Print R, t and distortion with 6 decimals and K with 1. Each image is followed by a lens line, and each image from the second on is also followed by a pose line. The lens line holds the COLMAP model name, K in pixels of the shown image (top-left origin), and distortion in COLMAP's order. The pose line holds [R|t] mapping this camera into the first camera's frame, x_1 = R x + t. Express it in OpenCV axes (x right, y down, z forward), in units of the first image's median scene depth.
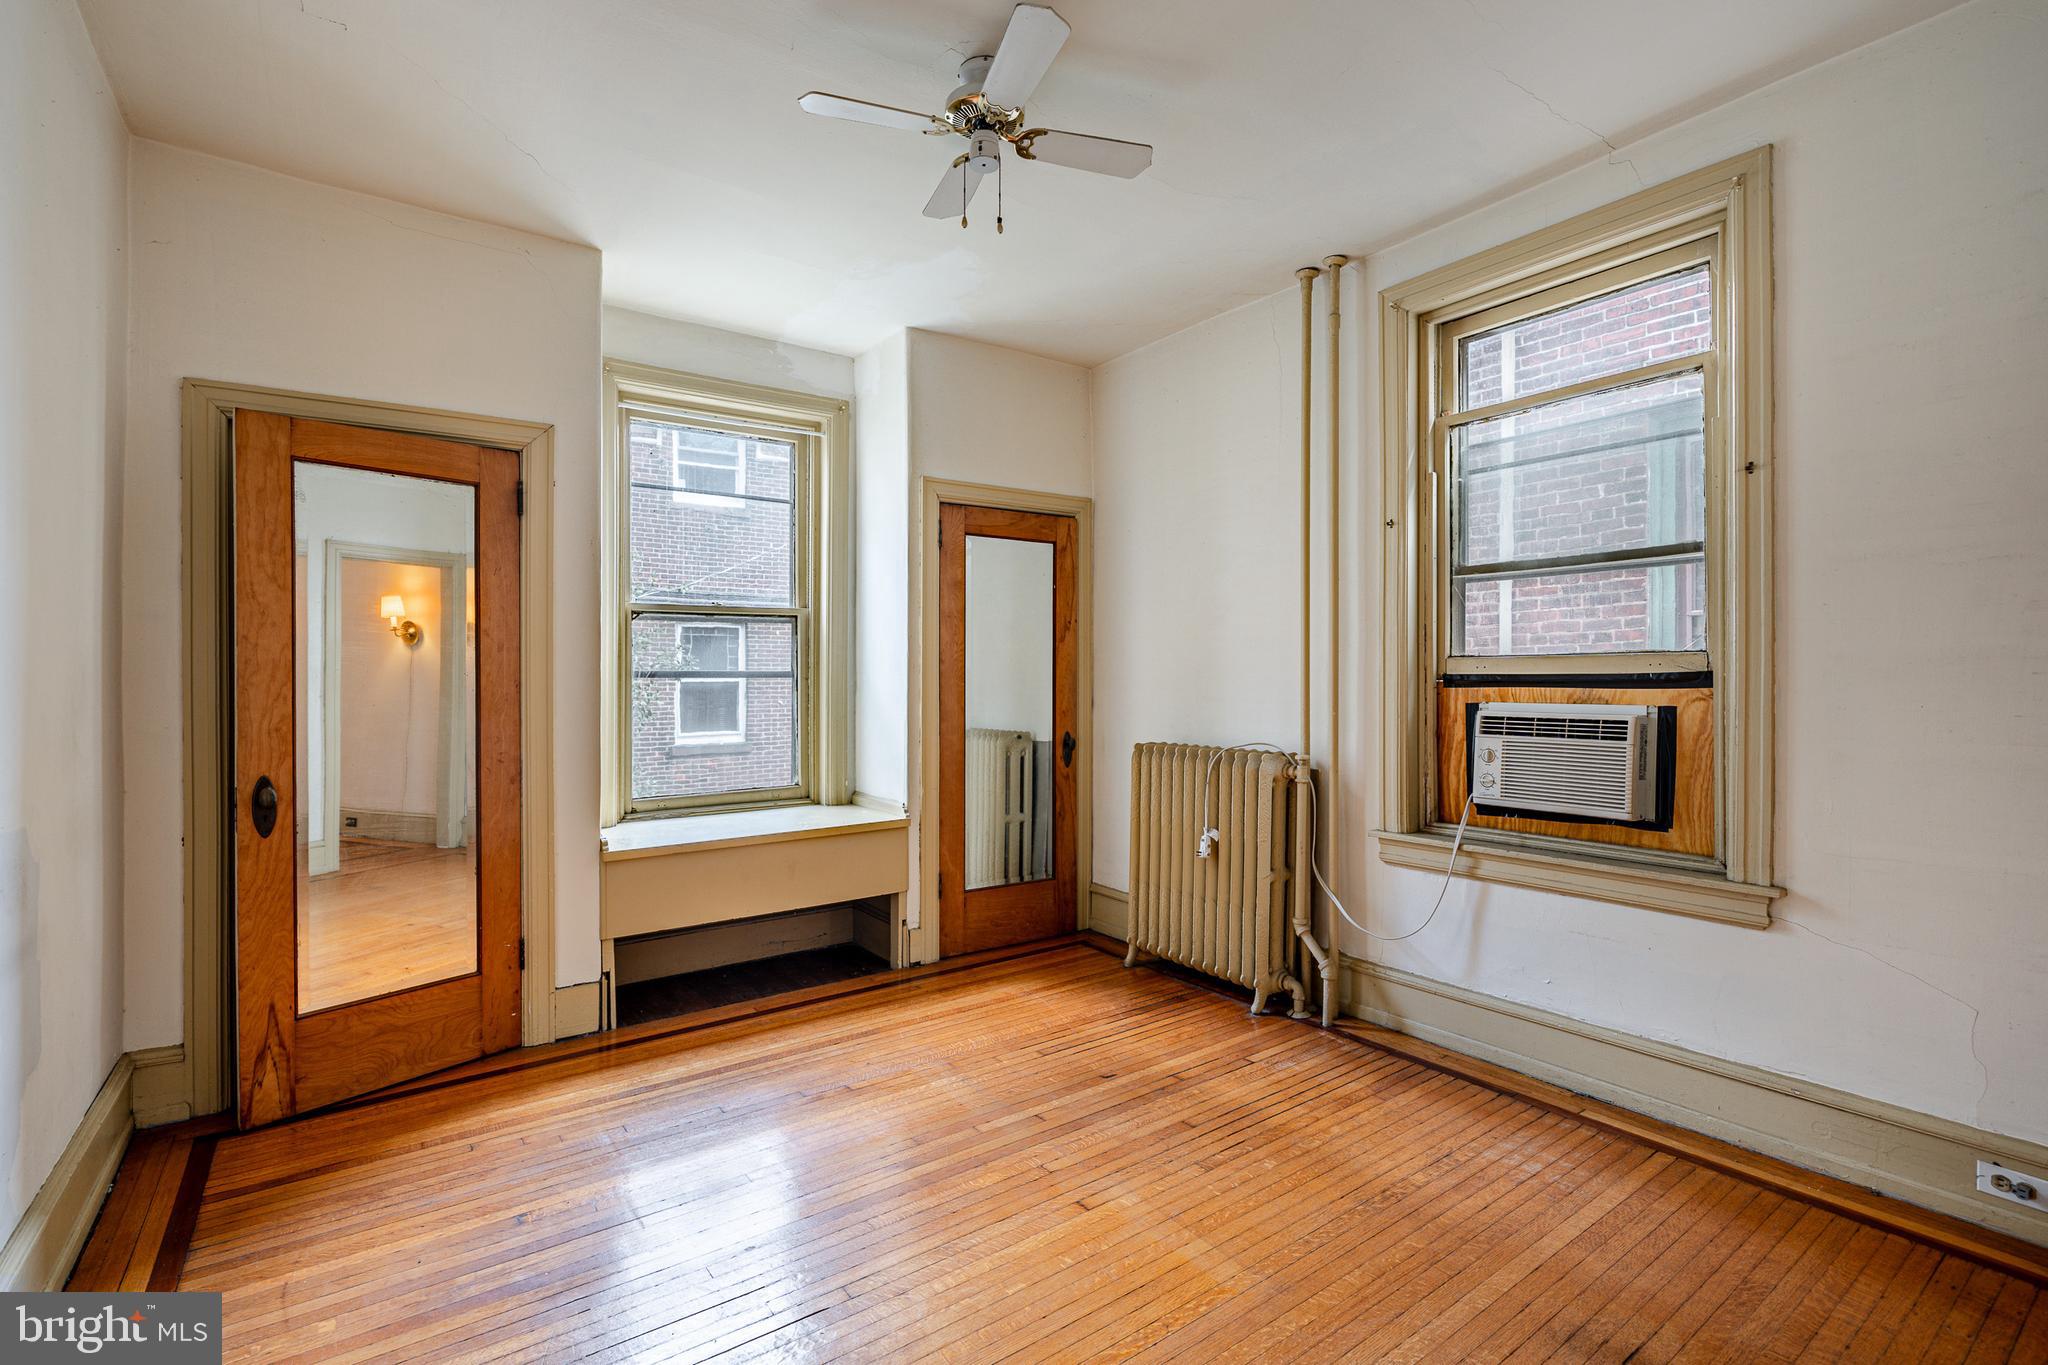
lens RADIAL K [[948.4, 0, 1015.8], [0, 948.4, 672.0], [0, 0, 1]] dist [0.001913, 0.000229]
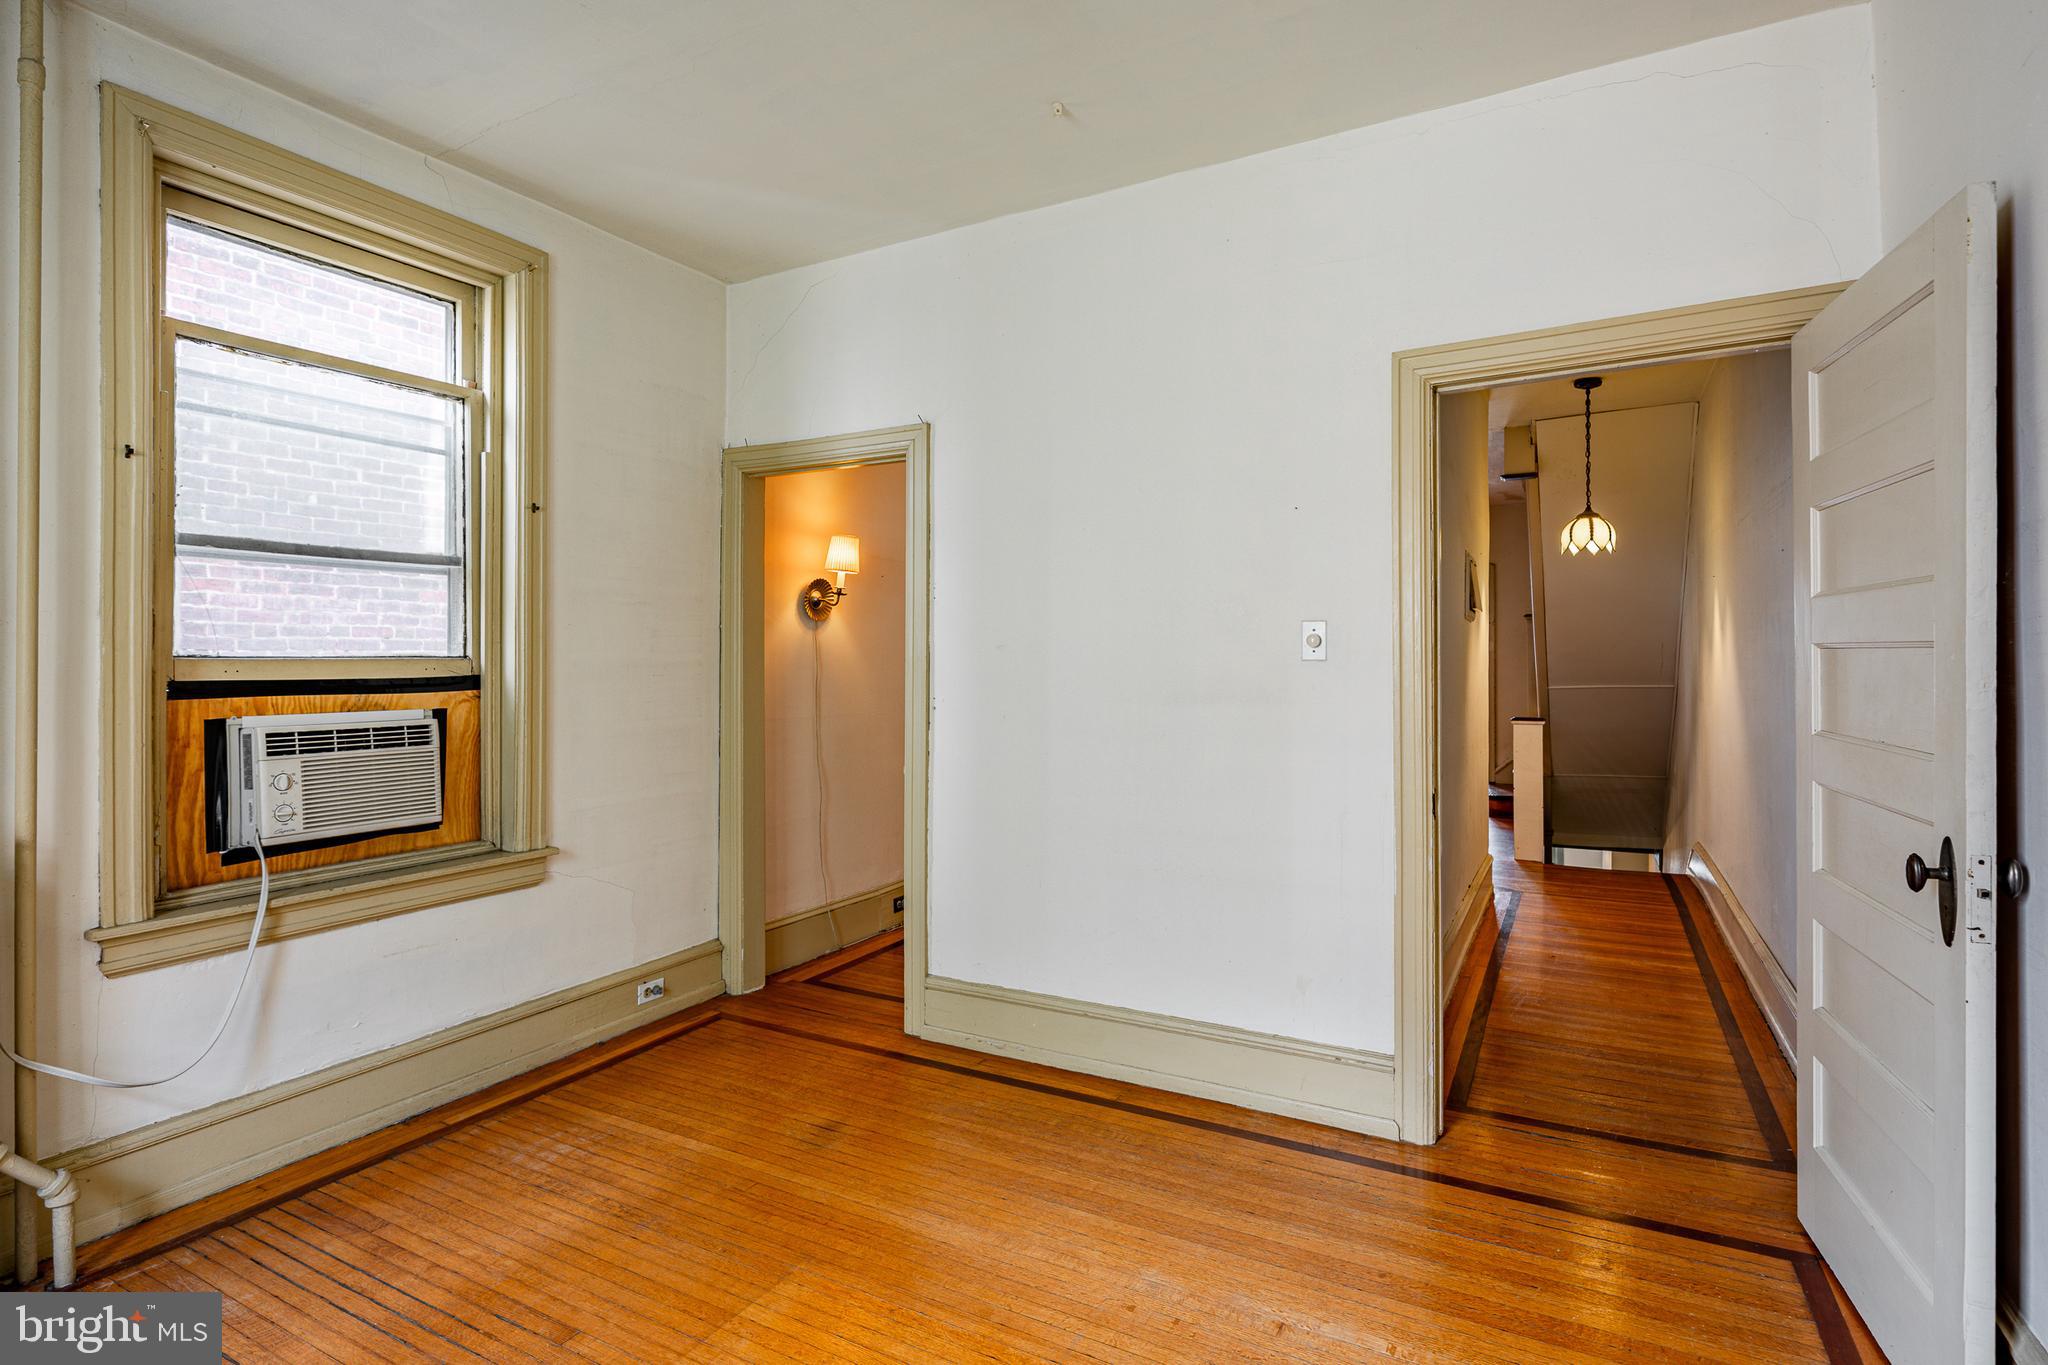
lens RADIAL K [[992.3, 0, 1019.8], [0, 992.3, 675.0], [0, 0, 1]] dist [-0.000945, 0.000246]
pose [[-0.428821, 0.000372, 0.903389, -0.561180], [0.006189, 0.999978, 0.002525, -0.000168], [-0.903368, 0.006674, -0.428814, 0.859324]]
